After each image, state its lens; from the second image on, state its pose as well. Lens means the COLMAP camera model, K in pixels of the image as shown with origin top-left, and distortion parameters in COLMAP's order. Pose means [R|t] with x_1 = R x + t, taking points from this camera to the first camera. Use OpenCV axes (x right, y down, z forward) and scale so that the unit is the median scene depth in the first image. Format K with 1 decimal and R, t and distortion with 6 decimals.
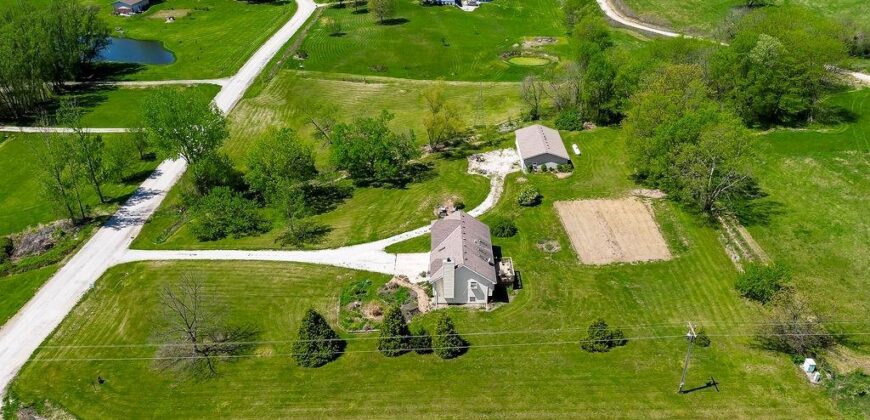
lens RADIAL K [[613.9, 0, 435.0], [0, 613.9, 210.0], [0, 0, 1]] dist [0.096873, -0.102664]
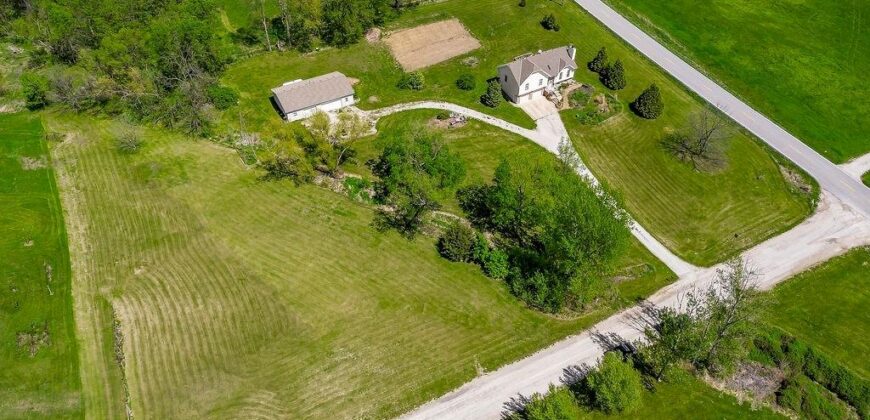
lens RADIAL K [[613.9, 0, 435.0], [0, 613.9, 210.0], [0, 0, 1]] dist [0.096873, -0.102664]
pose [[-0.502069, -0.597962, 0.624794, -0.869392], [0.420341, 0.462650, 0.780556, -0.929864], [-0.755804, 0.654520, 0.019066, 1.239438]]
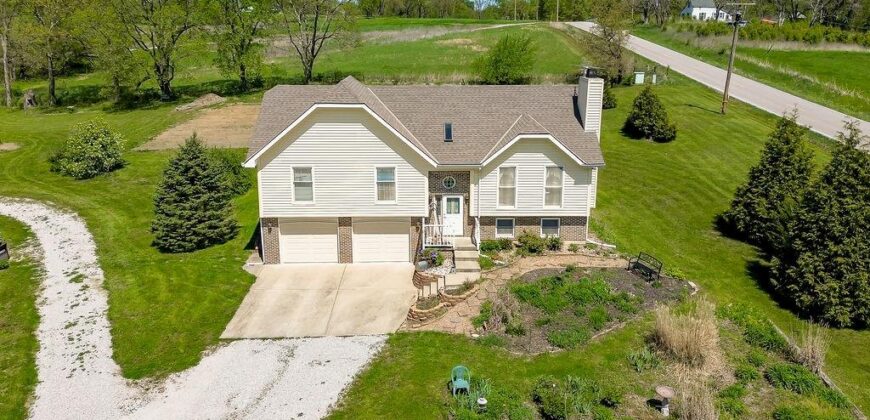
lens RADIAL K [[613.9, 0, 435.0], [0, 613.9, 210.0], [0, 0, 1]] dist [0.096873, -0.102664]
pose [[-0.017969, -0.281897, 0.959276, -0.260292], [0.481648, 0.838330, 0.255377, 0.012917], [-0.876180, 0.466623, 0.120711, 0.872628]]
